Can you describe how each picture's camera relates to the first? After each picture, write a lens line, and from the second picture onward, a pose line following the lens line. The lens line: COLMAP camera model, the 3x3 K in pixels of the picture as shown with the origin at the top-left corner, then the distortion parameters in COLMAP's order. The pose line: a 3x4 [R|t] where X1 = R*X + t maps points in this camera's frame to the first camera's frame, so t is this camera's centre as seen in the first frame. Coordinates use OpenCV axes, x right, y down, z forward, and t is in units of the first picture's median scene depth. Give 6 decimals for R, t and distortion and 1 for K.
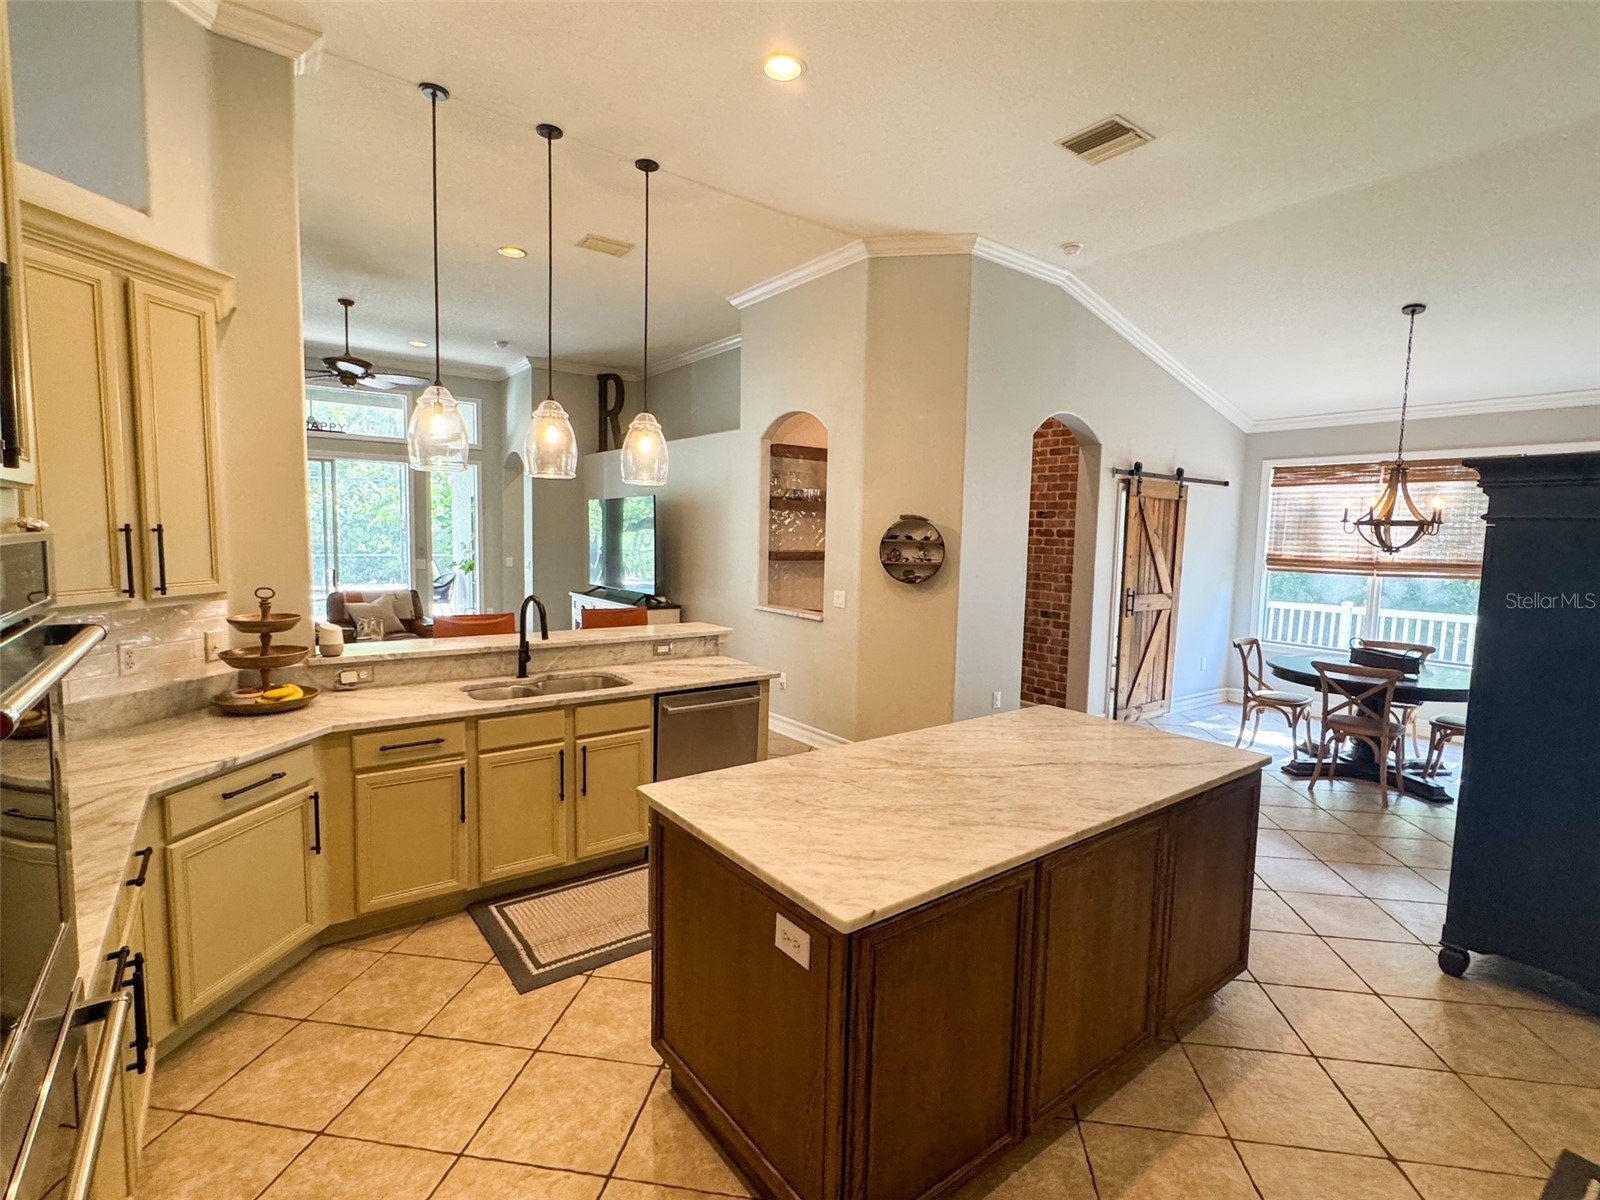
lens RADIAL K [[753.1, 0, 791.6], [0, 753.1, 595.5], [0, 0, 1]] dist [0.001866, 0.000259]
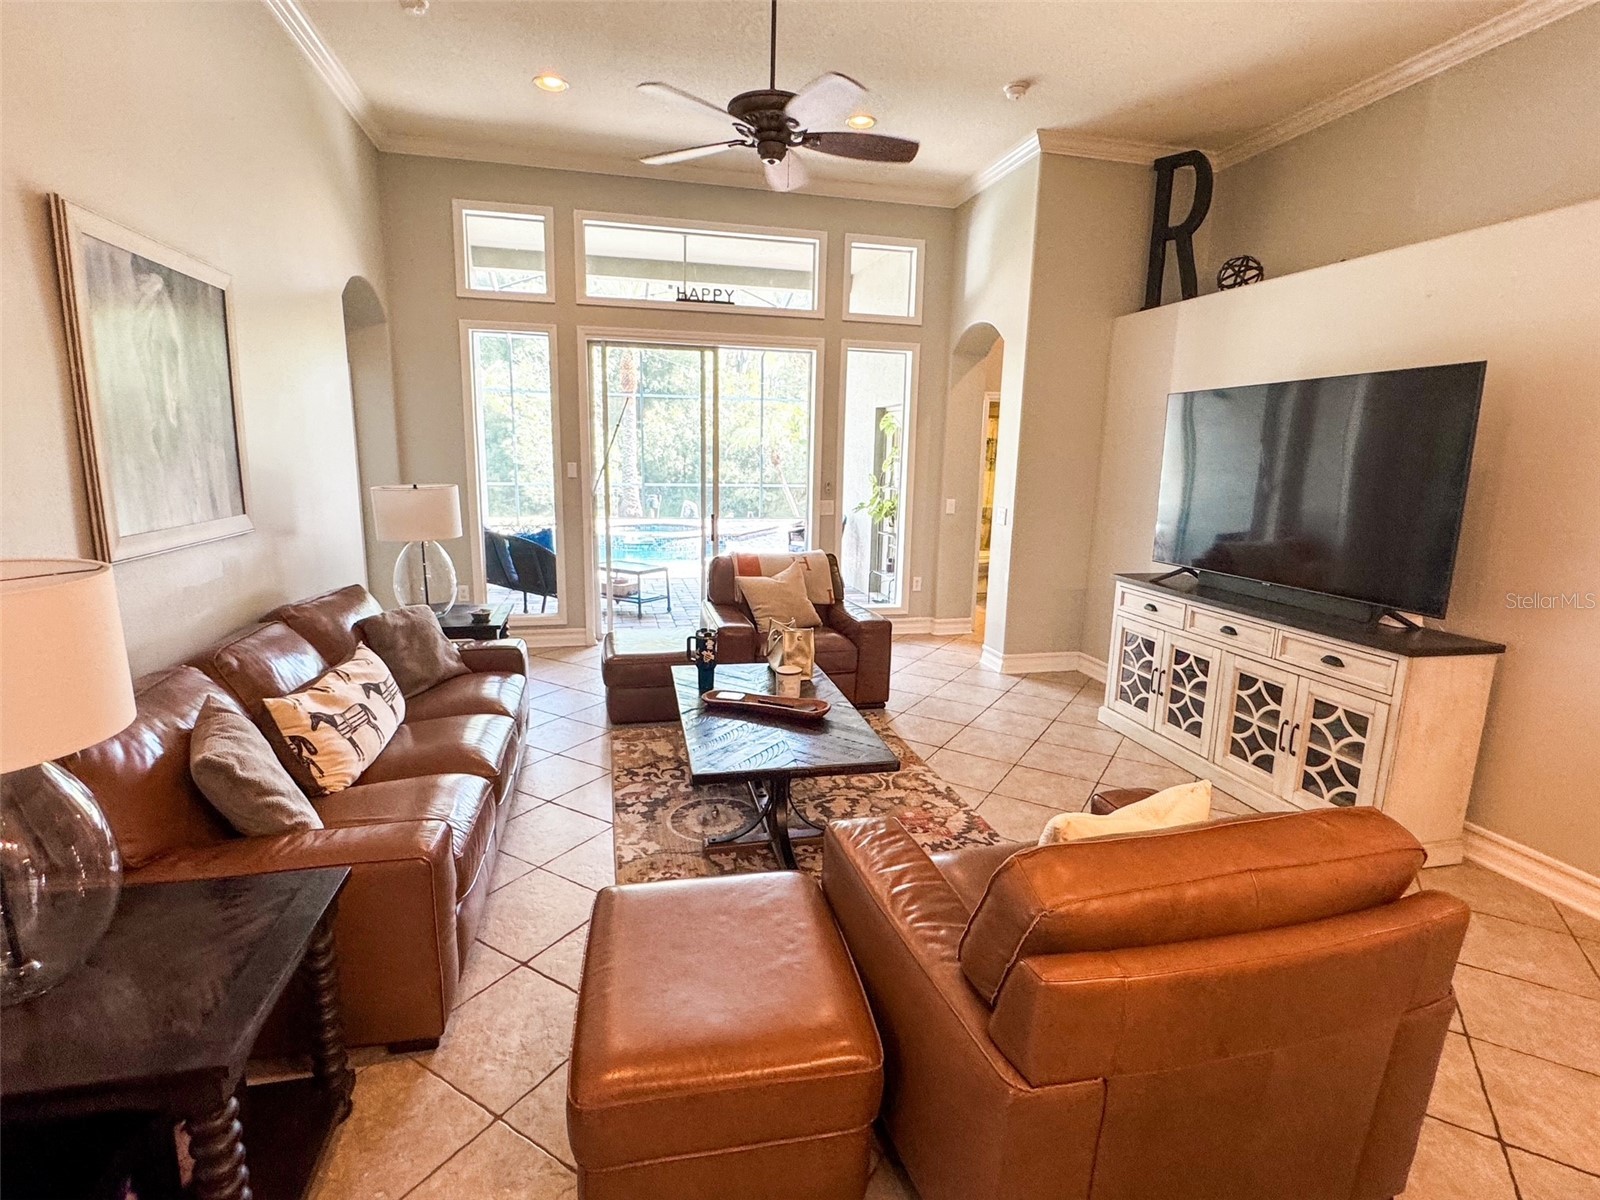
lens RADIAL K [[782.5, 0, 798.8], [0, 782.5, 595.9], [0, 0, 1]] dist [-0.006207, -0.000504]
pose [[0.921449, 0.068009, -0.382500, -0.258697], [-0.033852, 0.994869, 0.095339, -0.030926], [0.387021, -0.074901, 0.919023, 0.373081]]
